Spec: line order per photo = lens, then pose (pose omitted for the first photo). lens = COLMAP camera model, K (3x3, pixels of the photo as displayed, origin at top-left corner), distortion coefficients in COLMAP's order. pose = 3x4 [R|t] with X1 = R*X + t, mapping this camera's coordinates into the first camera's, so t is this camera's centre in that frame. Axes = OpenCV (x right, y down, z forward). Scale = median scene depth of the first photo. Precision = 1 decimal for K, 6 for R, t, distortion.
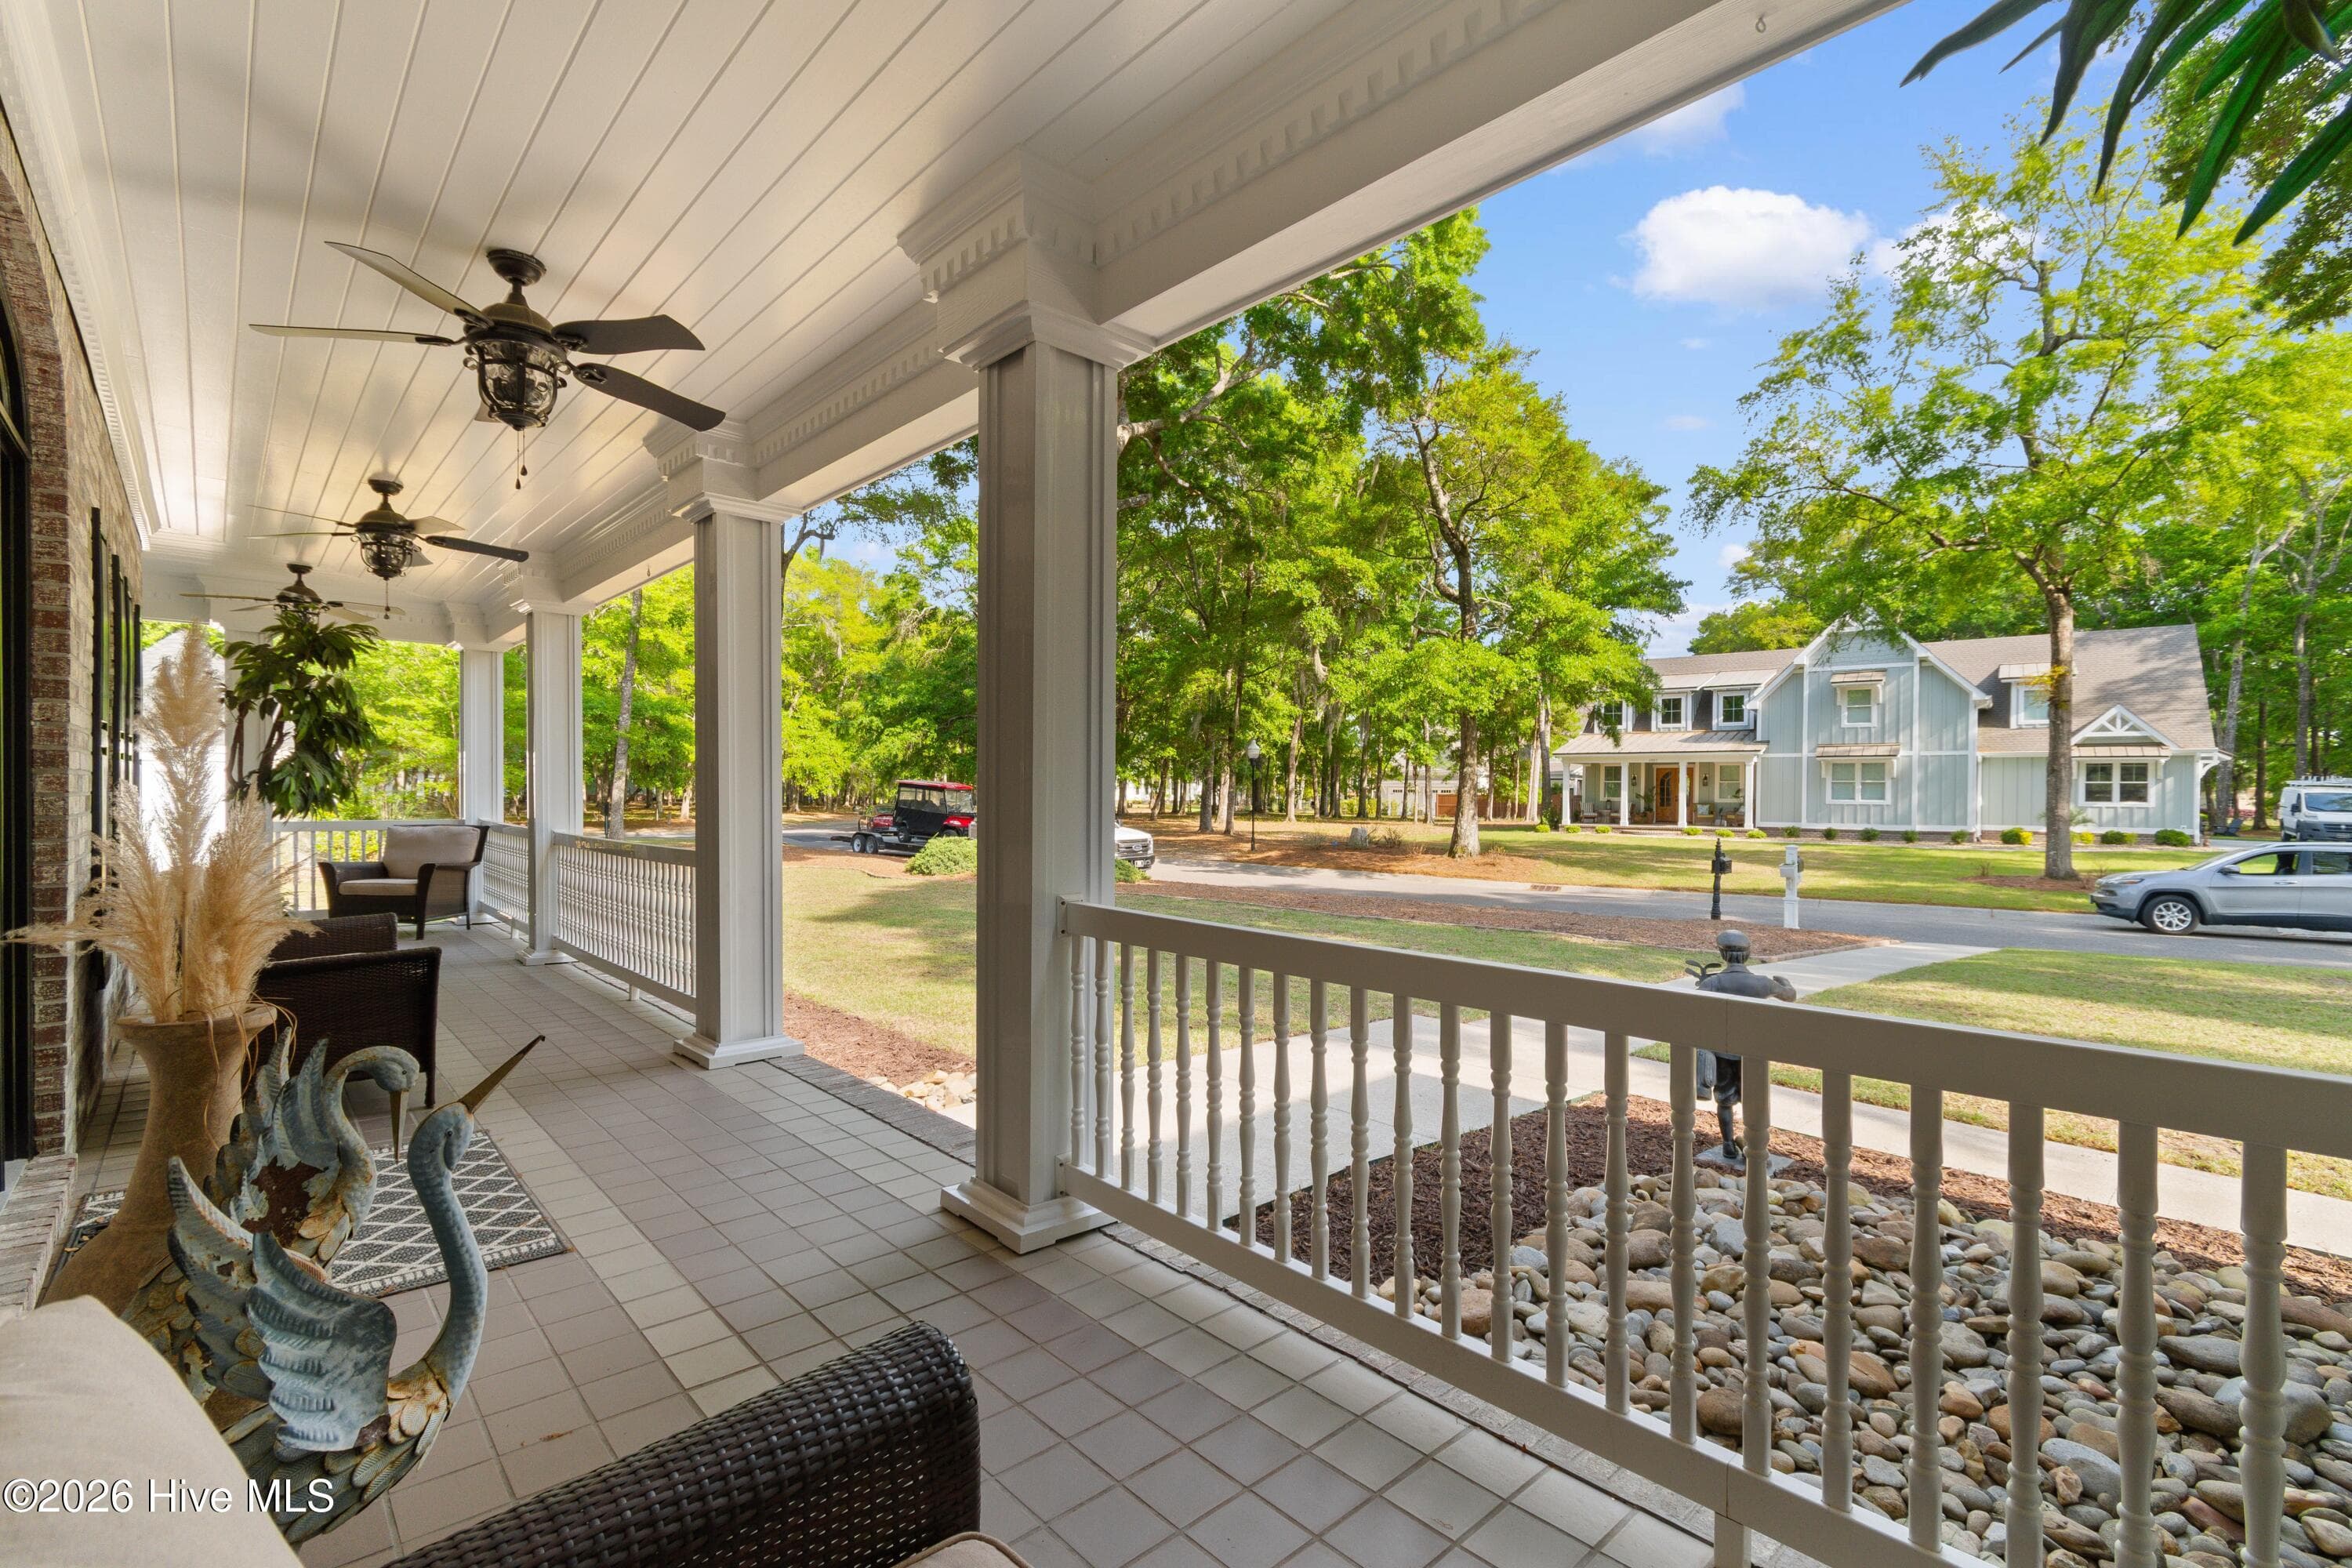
lens RADIAL K [[1090.3, 0, 1176.0], [0, 1090.3, 784.0], [0, 0, 1]] dist [-0.003978, -0.000296]
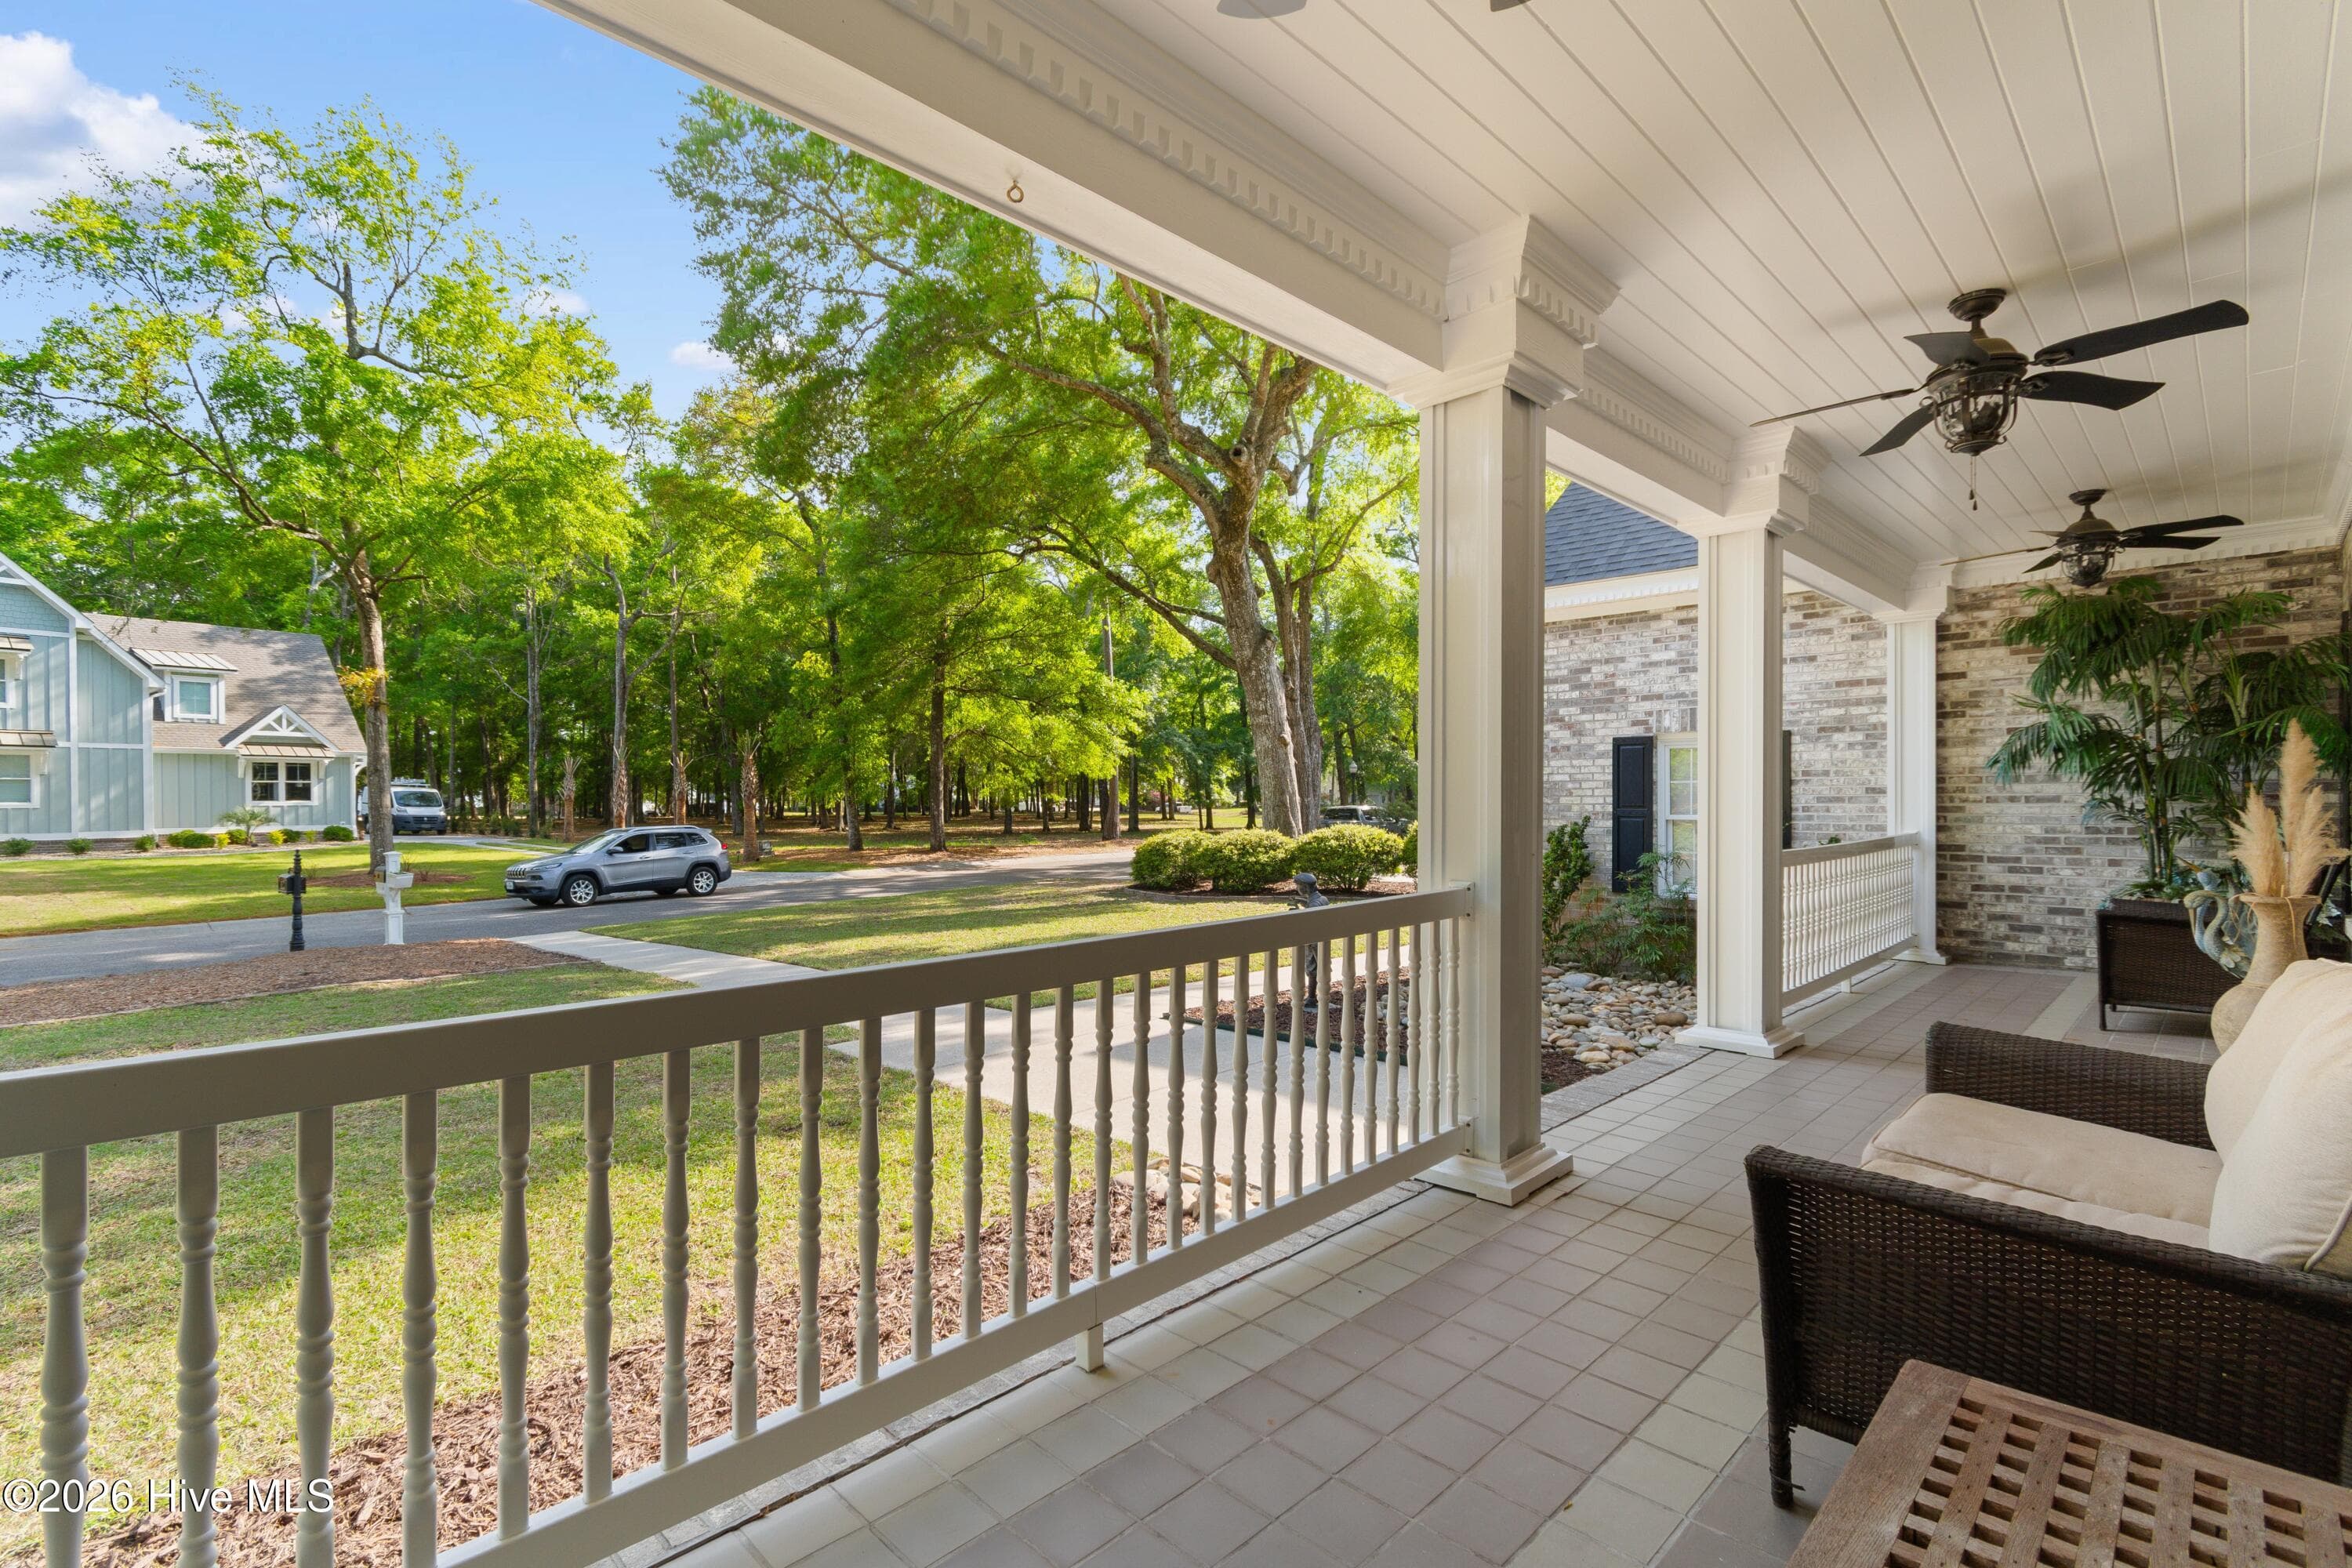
lens RADIAL K [[1090.3, 0, 1176.0], [0, 1090.3, 784.0], [0, 0, 1]] dist [-0.003978, -0.000296]
pose [[-0.069720, 0.004327, 0.997557, -0.207199], [-0.003955, 0.999982, -0.004614, 0.002056], [-0.997559, -0.004267, -0.069702, 0.240276]]
